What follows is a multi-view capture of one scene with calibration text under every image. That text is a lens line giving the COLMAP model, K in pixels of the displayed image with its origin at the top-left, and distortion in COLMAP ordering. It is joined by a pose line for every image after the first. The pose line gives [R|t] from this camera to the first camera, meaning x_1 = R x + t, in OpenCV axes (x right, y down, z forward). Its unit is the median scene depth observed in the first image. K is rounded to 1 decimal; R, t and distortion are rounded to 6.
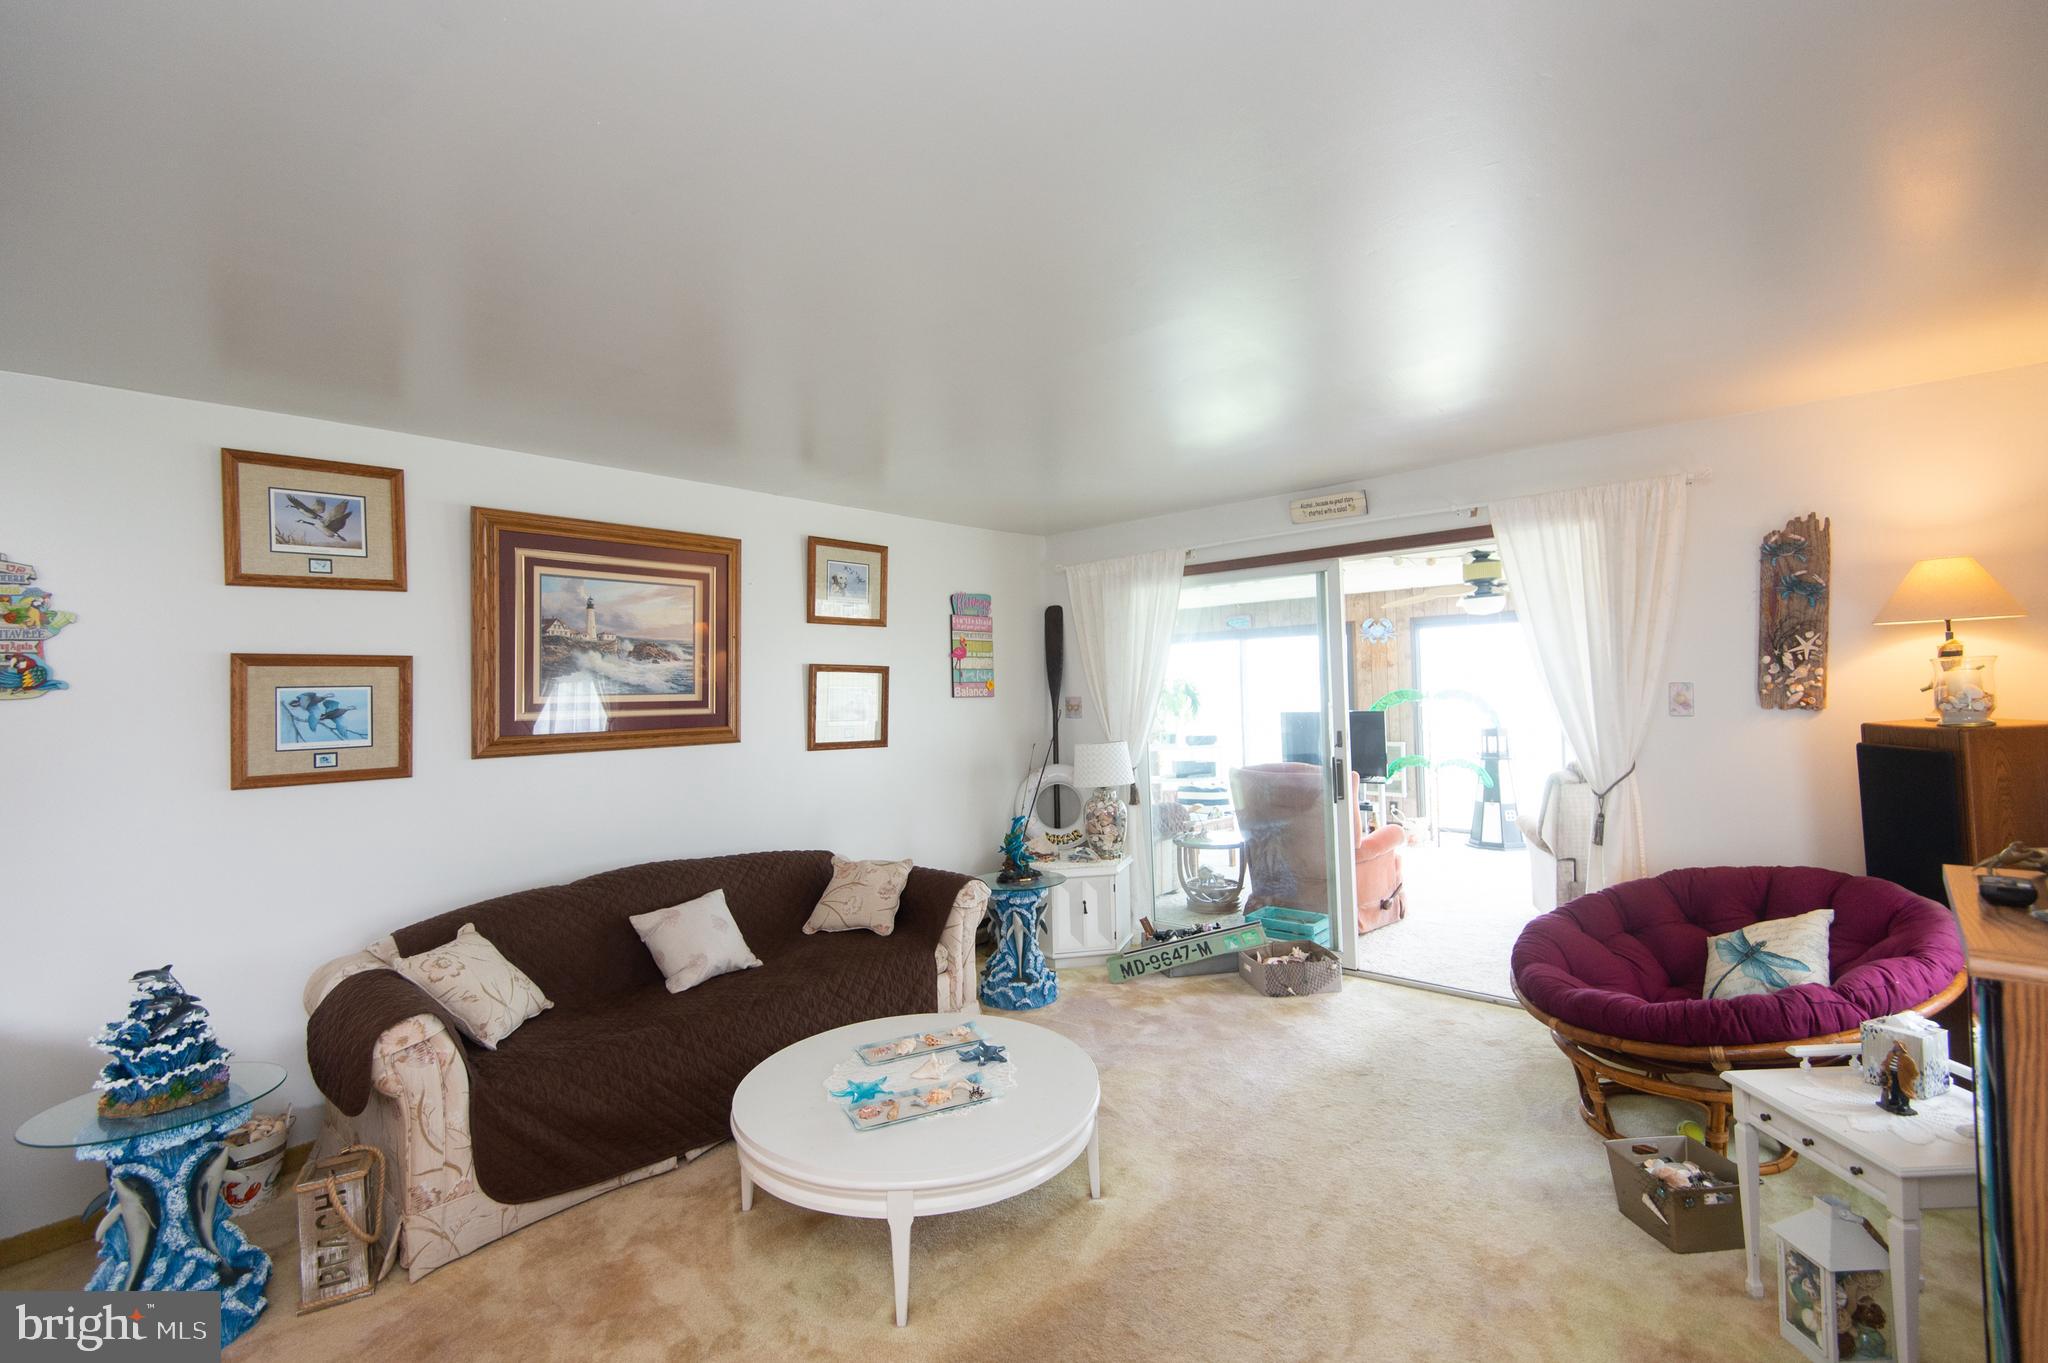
lens RADIAL K [[902.9, 0, 1024.0], [0, 902.9, 681.5], [0, 0, 1]] dist [0.001648, -0.015067]
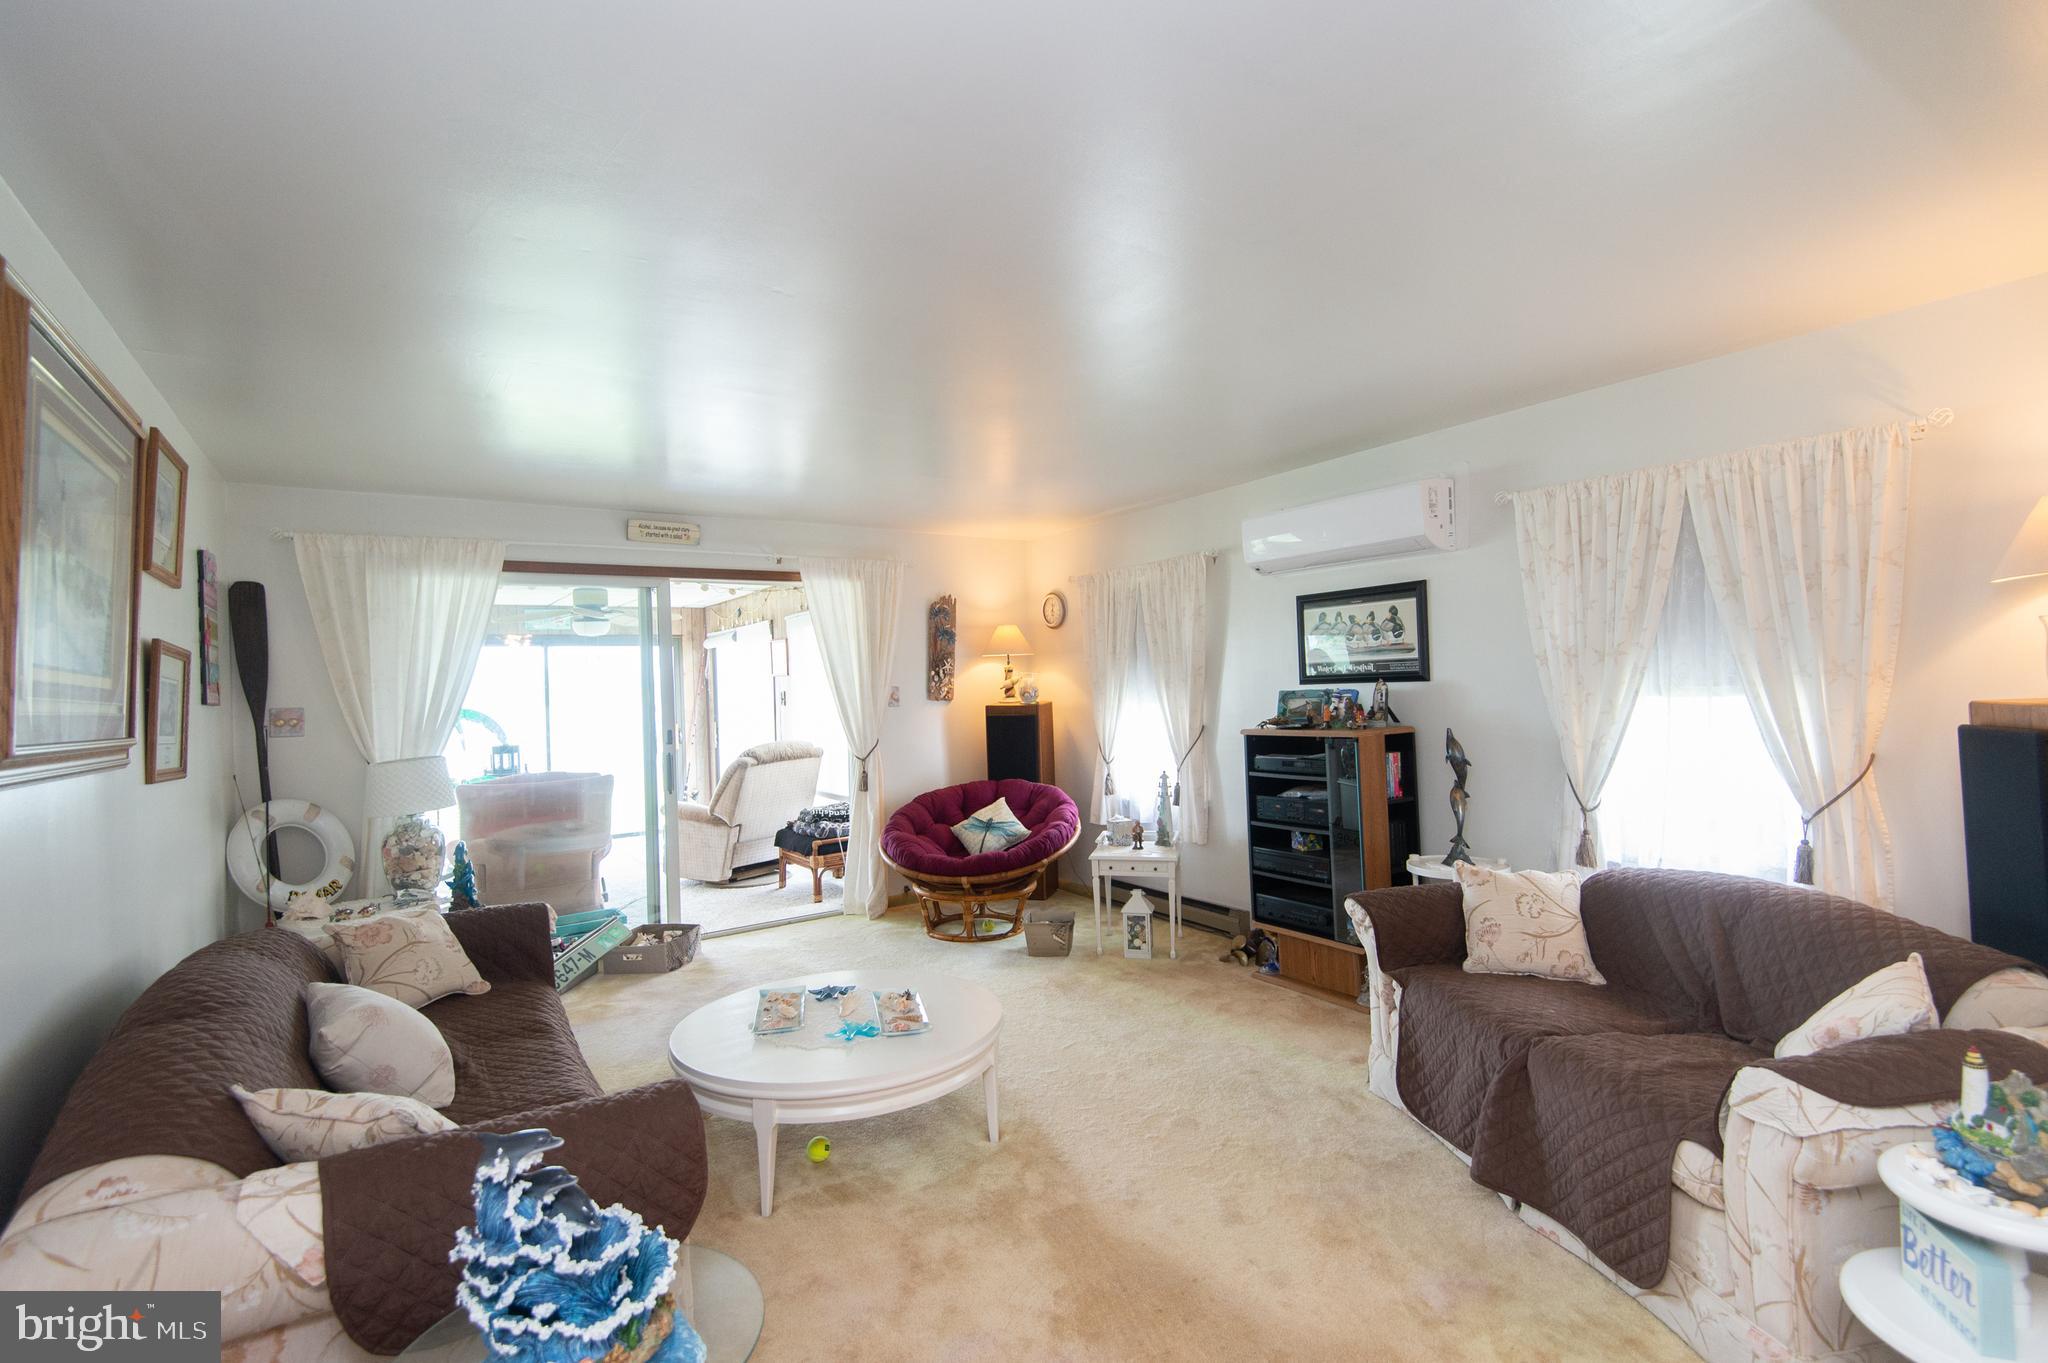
lens RADIAL K [[920.2, 0, 1024.0], [0, 920.2, 681.5], [0, 0, 1]] dist [0.023333, -0.000140]
pose [[0.236717, 0.024305, 0.971275, -0.904250], [0.018659, 0.999389, -0.029556, 0.049296], [-0.971399, 0.025119, 0.236119, 0.388463]]
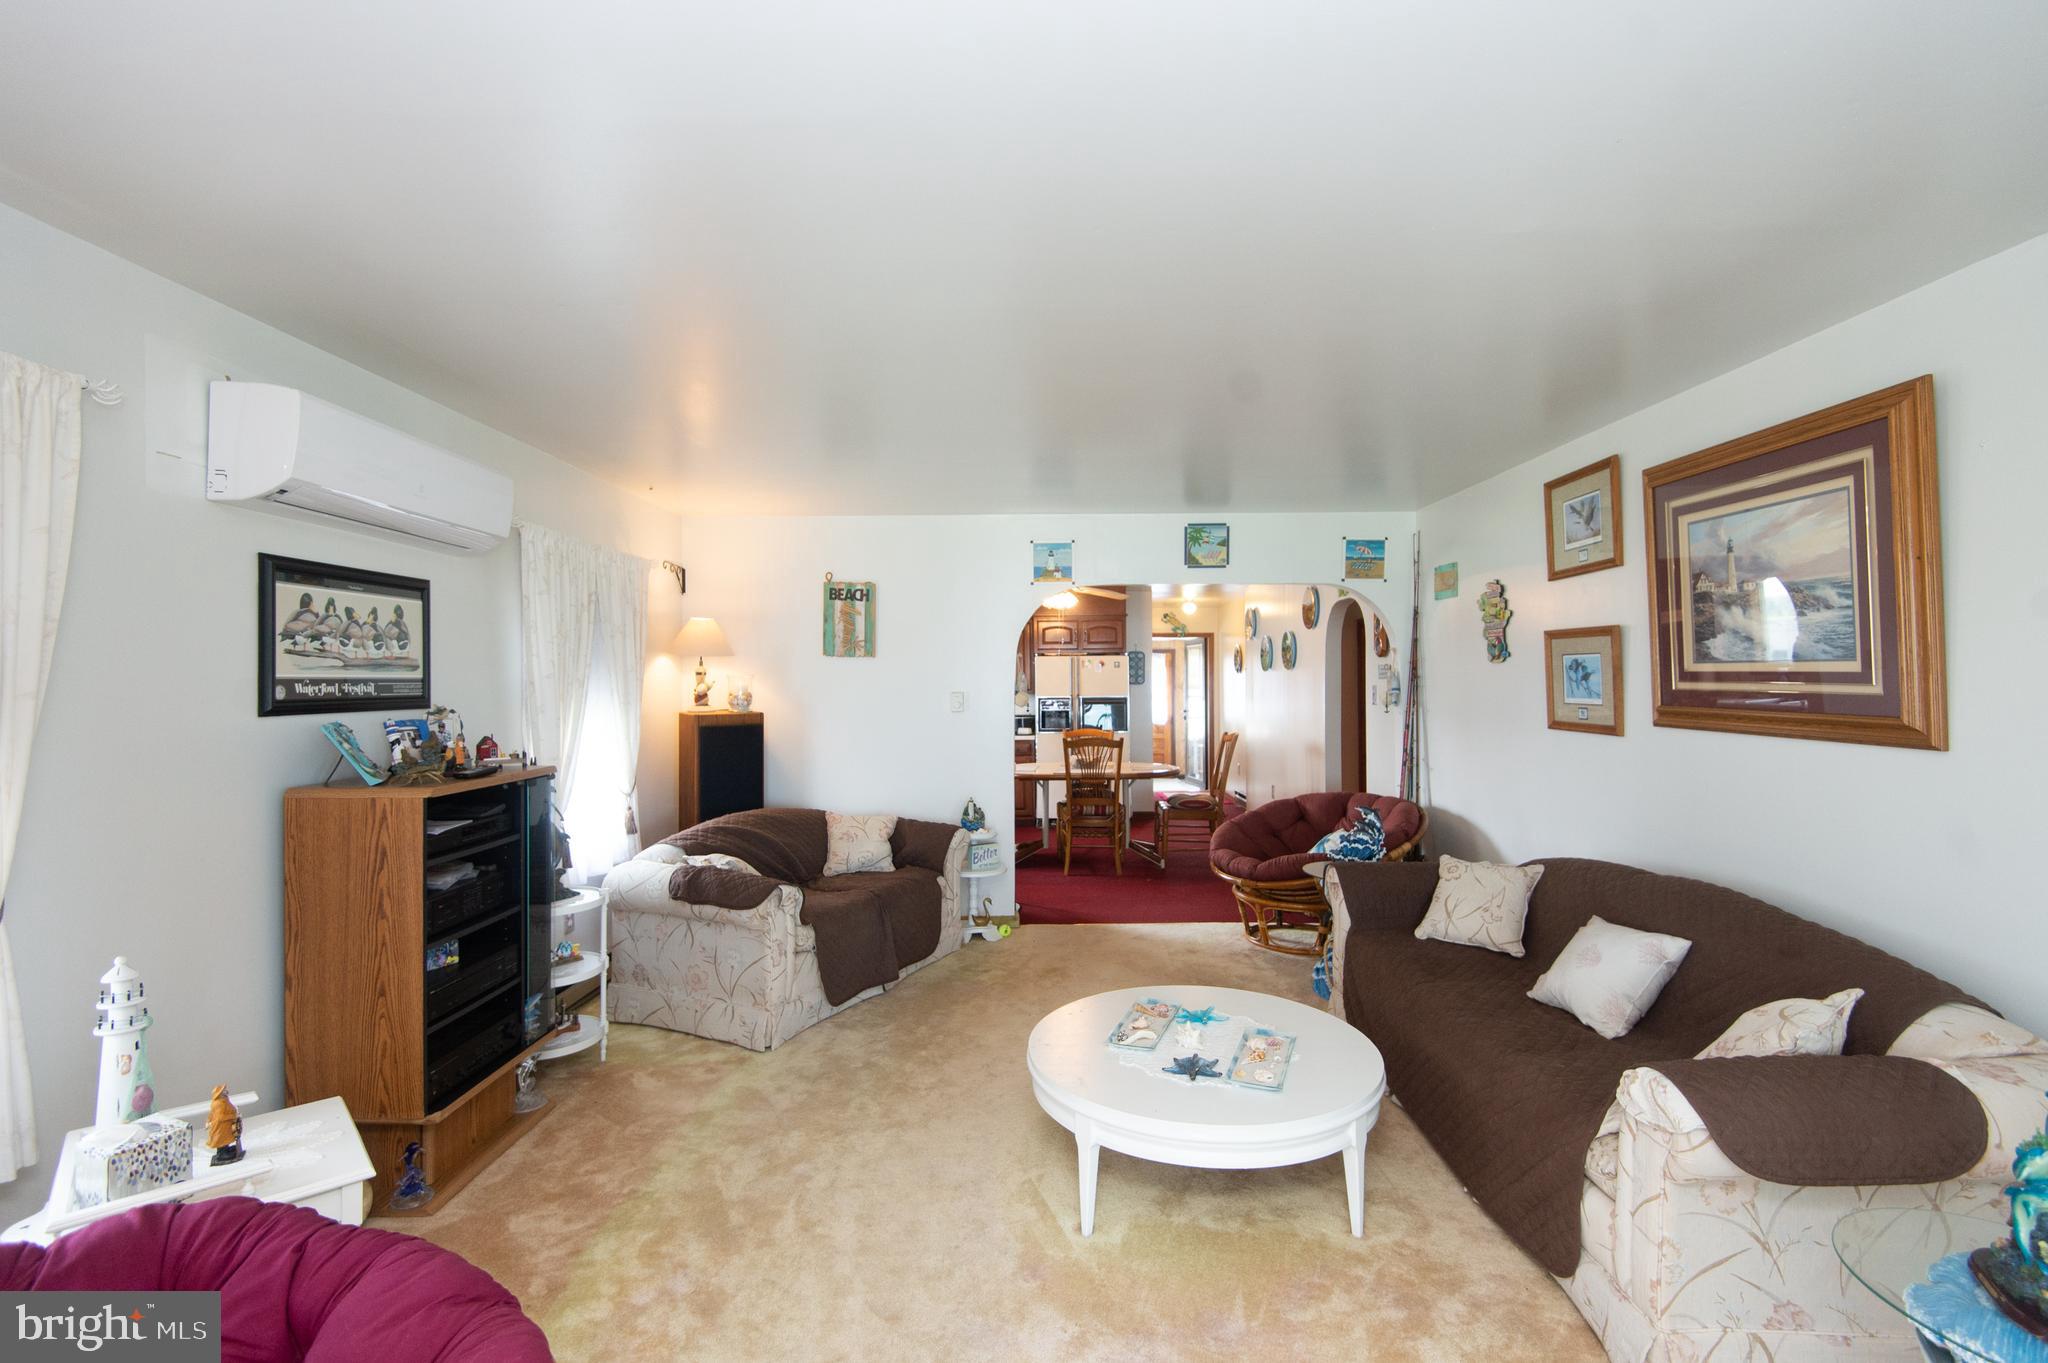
lens RADIAL K [[902.9, 0, 1024.0], [0, 902.9, 681.5], [0, 0, 1]] dist [0.001648, -0.015067]
pose [[-0.749679, 0.033435, -0.660957, 0.545210], [0.031313, 0.999396, 0.015040, 0.000874], [0.661061, -0.009421, -0.750273, 1.266245]]
